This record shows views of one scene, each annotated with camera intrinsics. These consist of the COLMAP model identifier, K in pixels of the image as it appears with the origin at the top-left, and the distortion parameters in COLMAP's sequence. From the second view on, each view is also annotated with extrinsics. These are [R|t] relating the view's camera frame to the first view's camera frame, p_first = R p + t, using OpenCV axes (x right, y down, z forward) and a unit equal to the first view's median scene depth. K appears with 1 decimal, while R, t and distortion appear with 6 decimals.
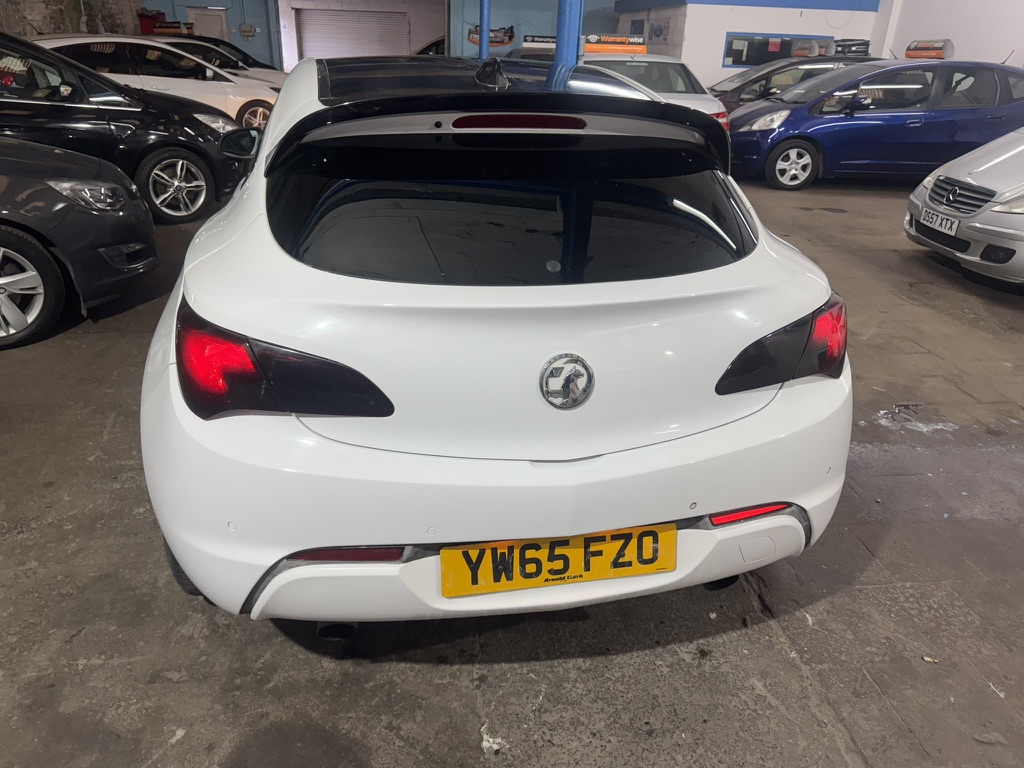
lens RADIAL K [[722.6, 0, 514.6], [0, 722.6, 361.3], [0, 0, 1]] dist [0.024170, -0.030048]
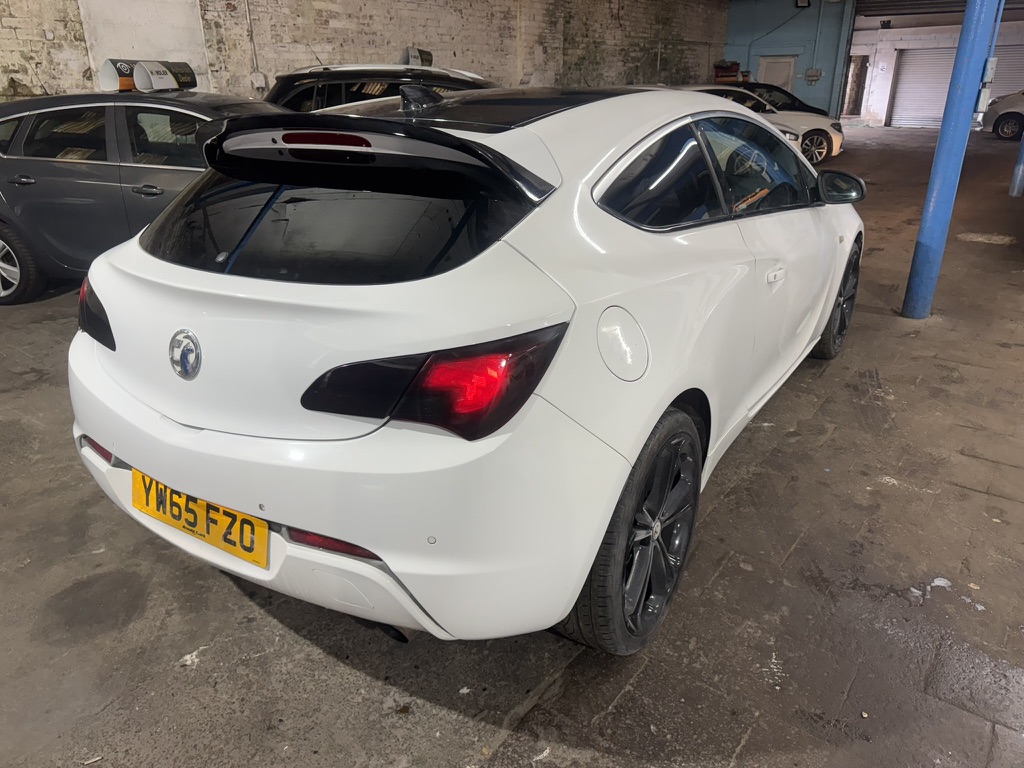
lens RADIAL K [[718.3, 0, 516.8], [0, 718.3, 377.4], [0, 0, 1]] dist [0.057134, -0.071770]
pose [[0.718839, 0.218463, -0.659958, 0.989125], [-0.242906, 0.968432, 0.055998, -0.104763], [0.651358, 0.120054, 0.749213, 0.396321]]
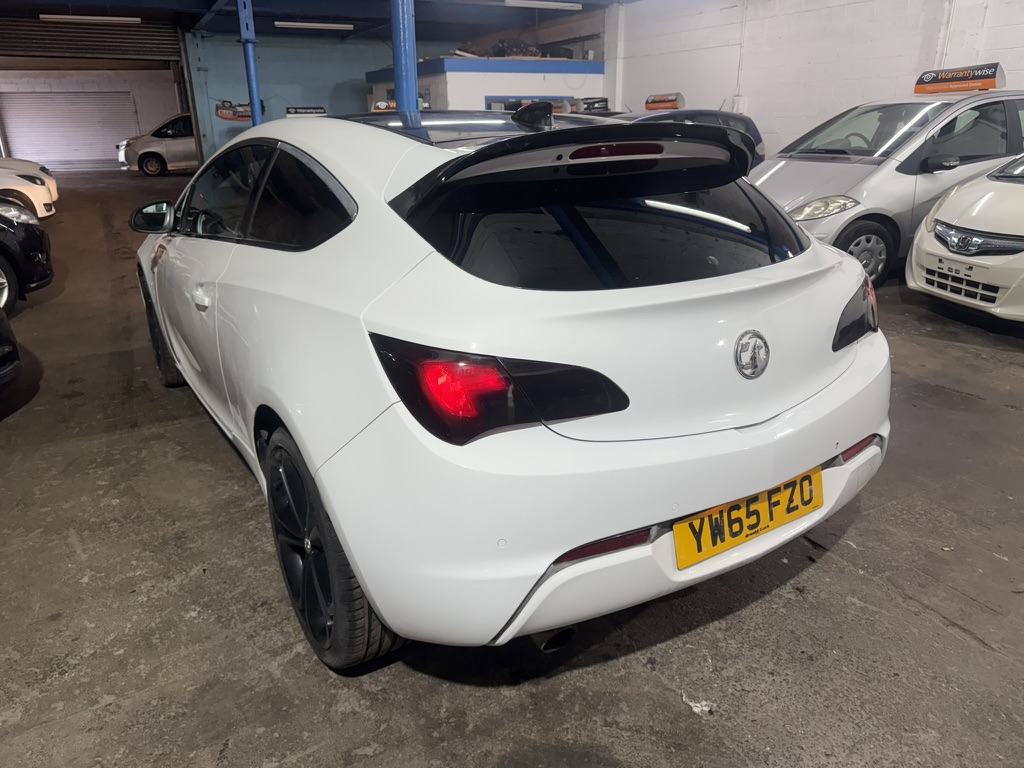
lens RADIAL K [[716.6, 0, 514.7], [0, 716.6, 369.5], [0, 0, 1]] dist [0.009294, -0.006864]
pose [[0.935972, -0.158830, 0.314213, -0.529659], [0.180686, 0.982665, -0.041503, 0.025050], [-0.302174, 0.095620, 0.948445, 0.019787]]
